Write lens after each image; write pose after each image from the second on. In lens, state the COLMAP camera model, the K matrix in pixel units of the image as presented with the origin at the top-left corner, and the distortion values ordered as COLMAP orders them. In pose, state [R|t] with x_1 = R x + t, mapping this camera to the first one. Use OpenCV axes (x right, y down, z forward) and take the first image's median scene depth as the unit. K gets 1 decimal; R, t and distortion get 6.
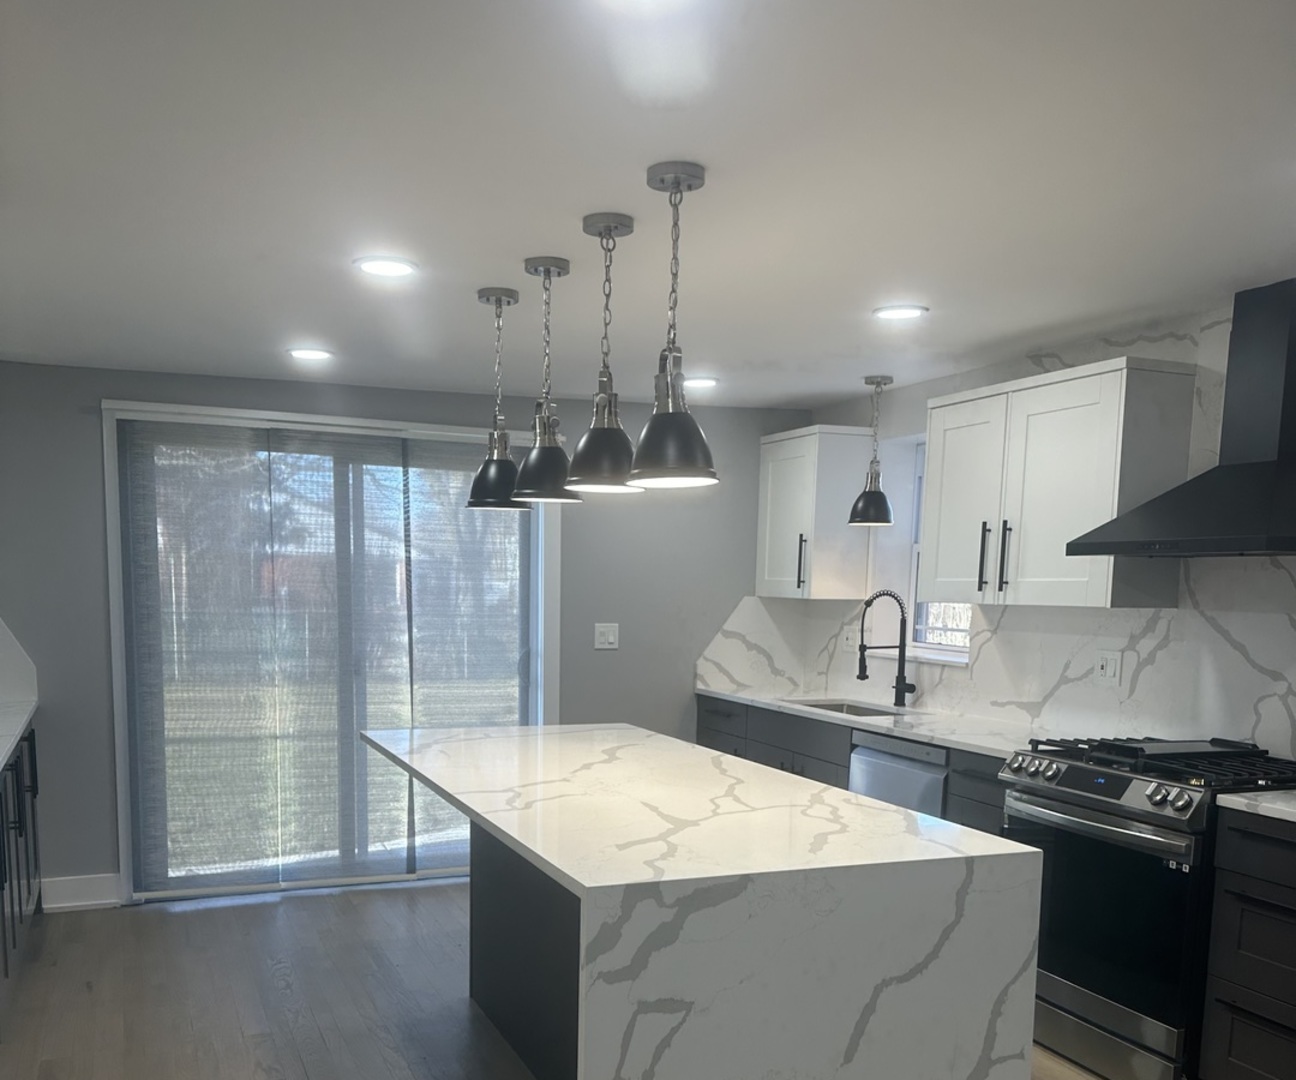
lens RADIAL K [[1212.4, 0, 648.0], [0, 1212.4, 540.0], [0, 0, 1]] dist [0.000245, -0.000015]
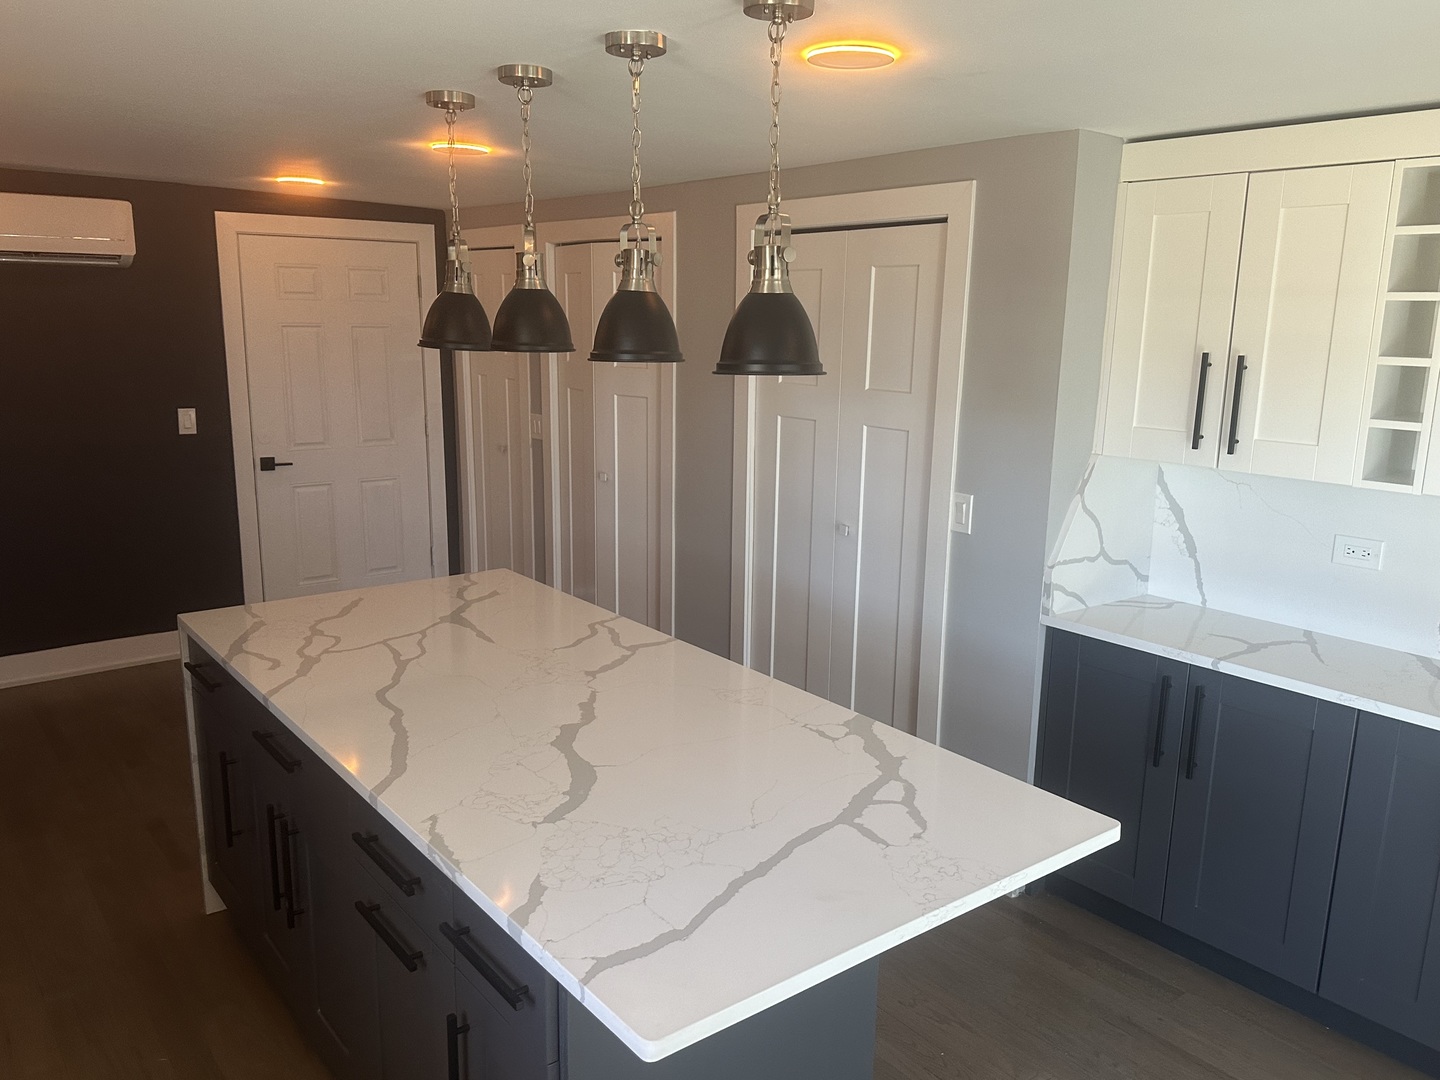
lens RADIAL K [[1106.3, 0, 720.0], [0, 1106.3, 540.0], [0, 0, 1]] dist [0.043383, -0.001273]
pose [[-0.964922, 0.025367, -0.261309, 0.056952], [-0.019099, 0.985901, 0.166235, -0.036163], [0.261841, 0.165394, -0.950833, 2.036812]]
